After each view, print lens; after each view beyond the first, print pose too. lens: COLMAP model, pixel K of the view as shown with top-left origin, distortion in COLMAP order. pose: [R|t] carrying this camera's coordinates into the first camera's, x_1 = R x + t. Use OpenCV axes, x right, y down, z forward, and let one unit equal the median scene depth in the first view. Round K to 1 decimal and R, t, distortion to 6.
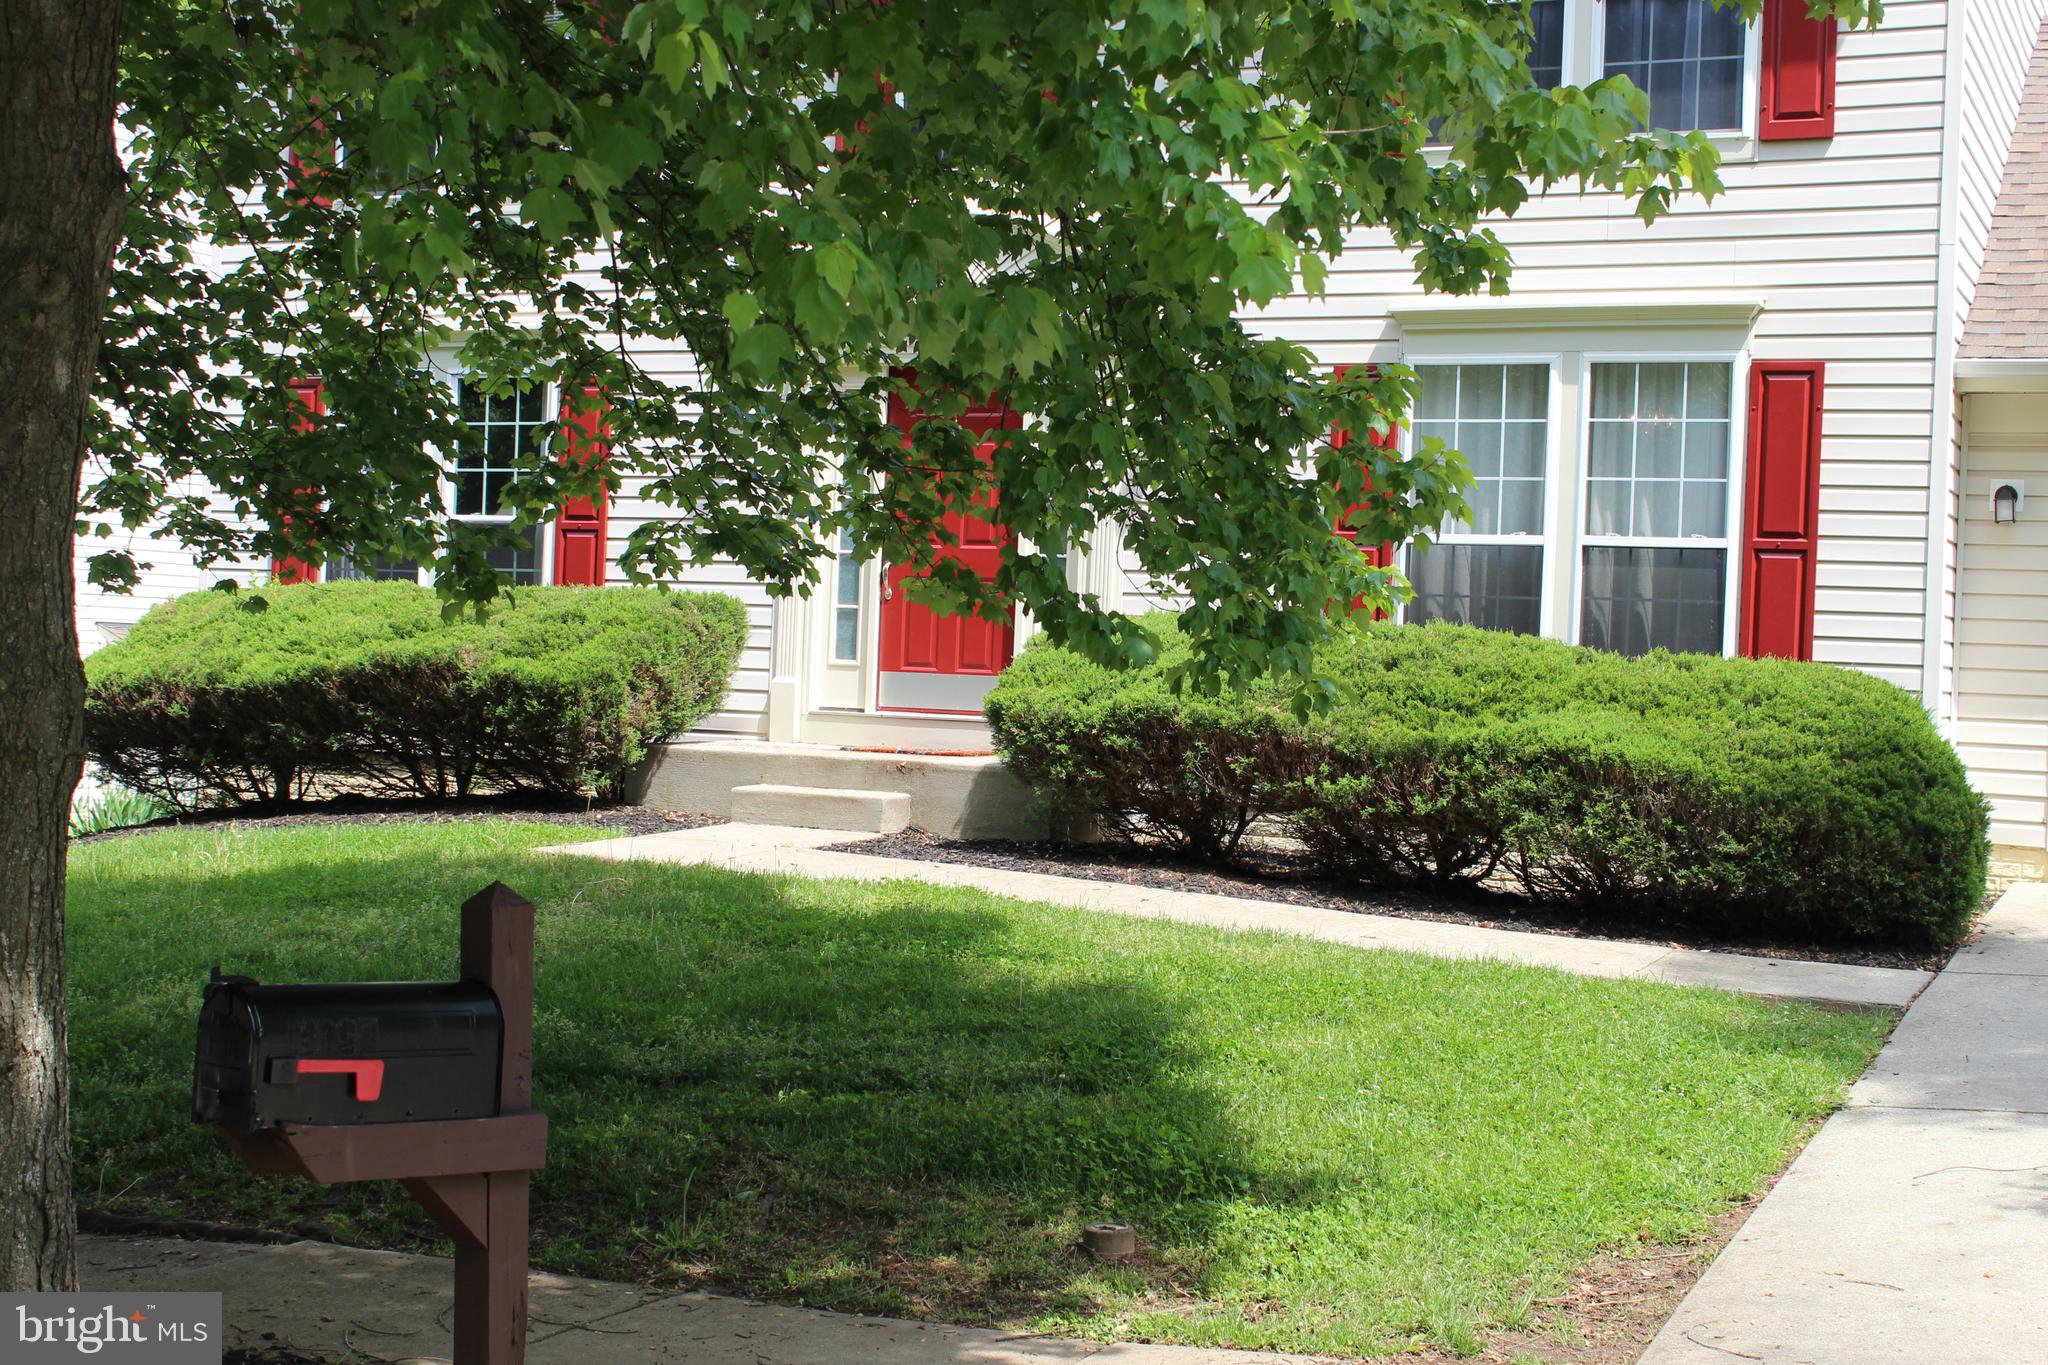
lens RADIAL K [[2721.3, 0, 1028.7], [0, 2721.3, 647.0], [0, 0, 1]] dist [-0.061491, 0.096049]
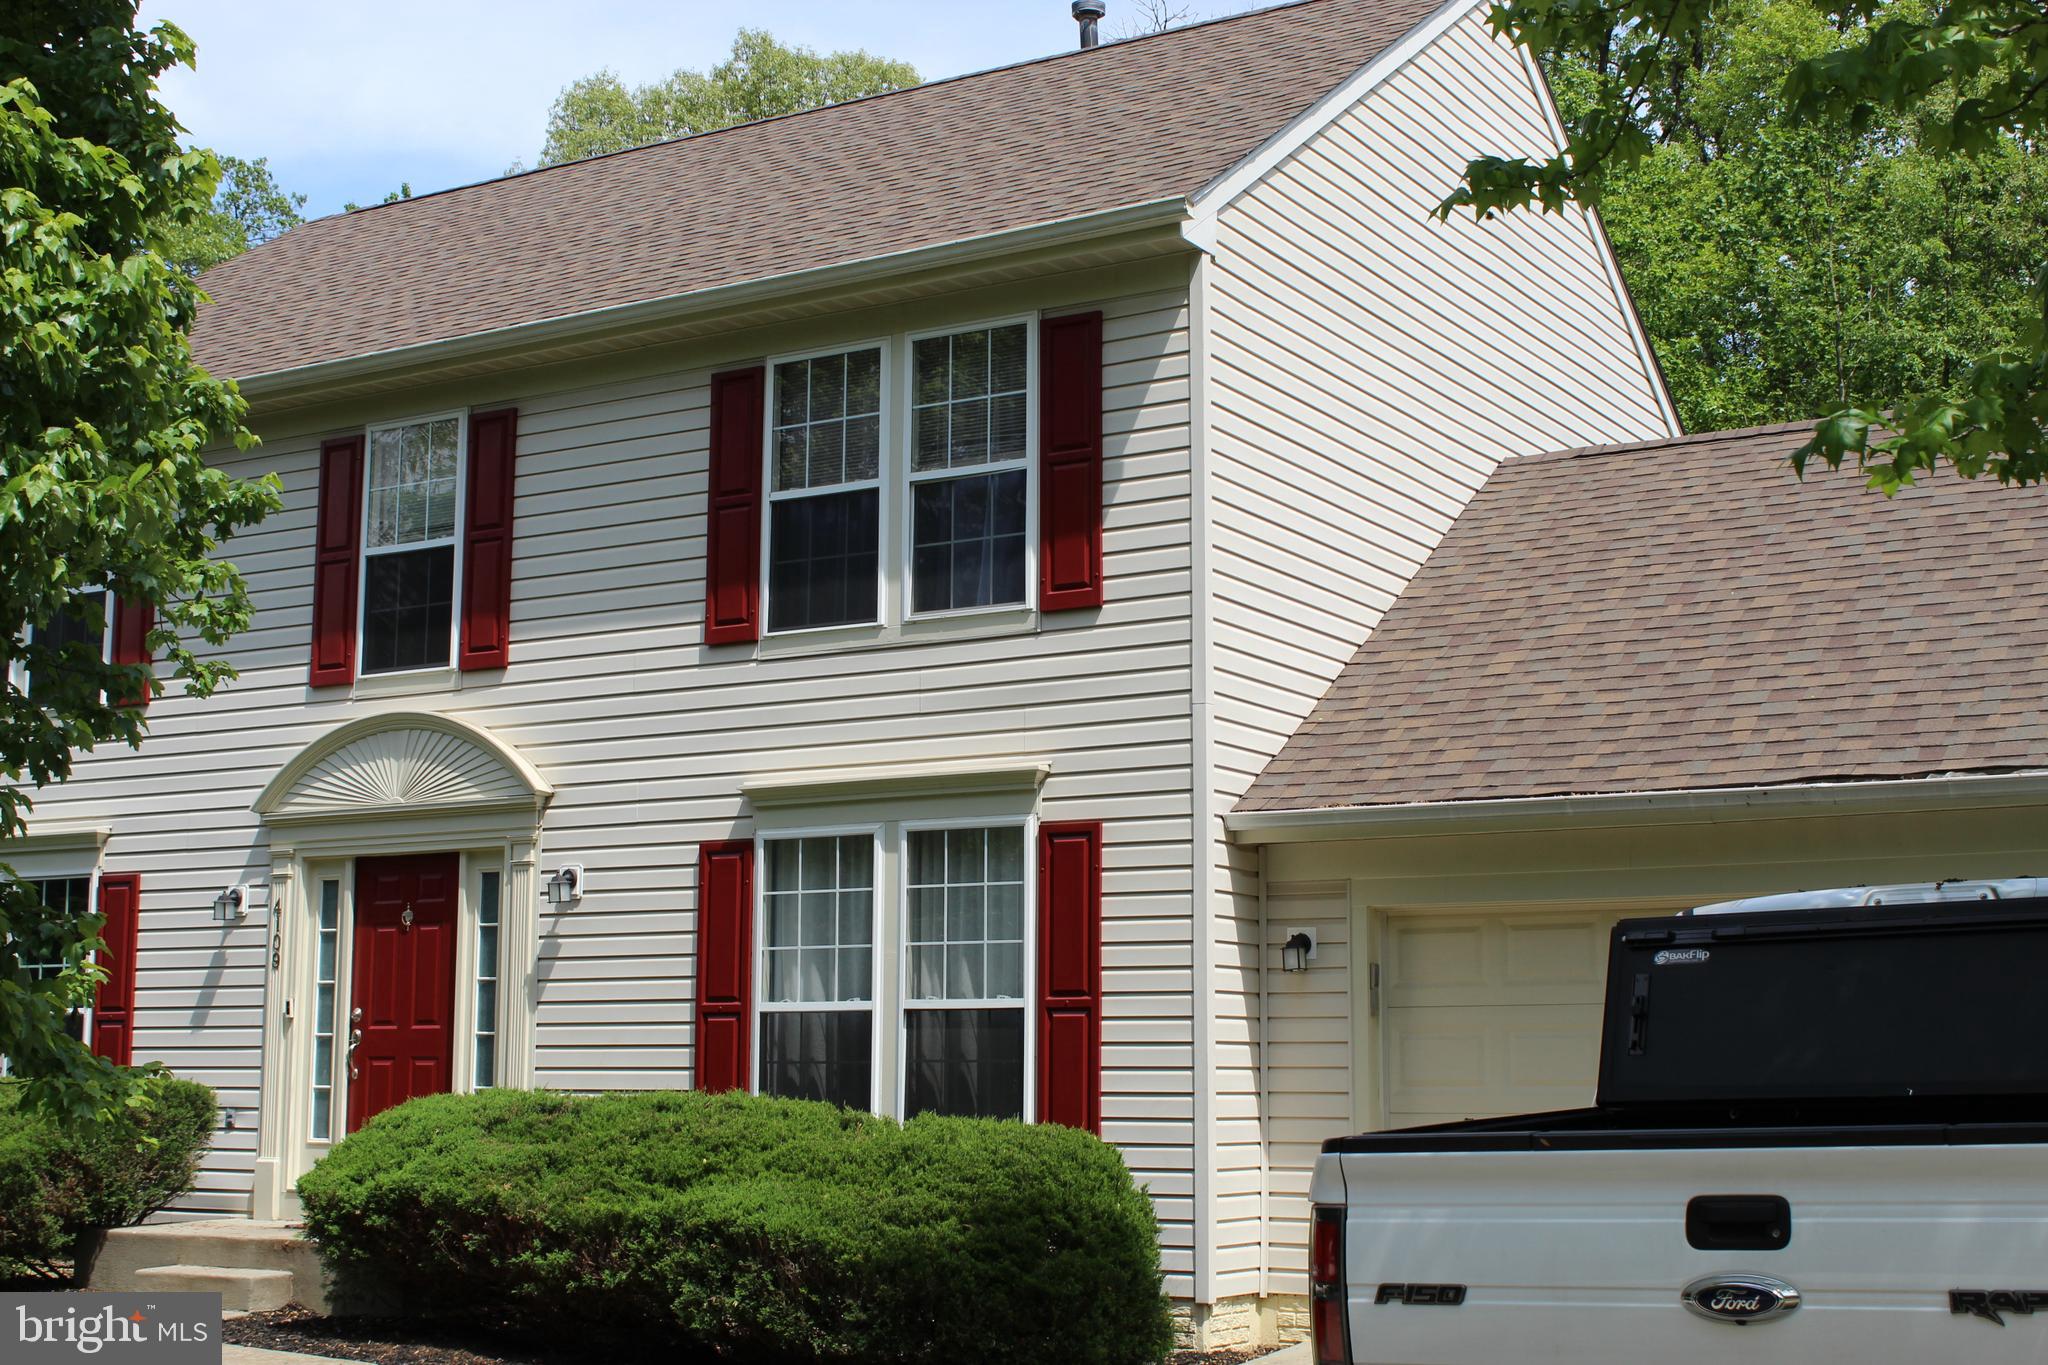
lens RADIAL K [[2721.3, 0, 1028.7], [0, 2721.3, 647.0], [0, 0, 1]] dist [-0.061491, 0.096049]
pose [[0.992642, -0.054466, -0.108149, 0.380016], [0.037101, 0.986976, -0.156532, -0.010315], [0.115266, 0.151368, 0.981734, -0.025392]]
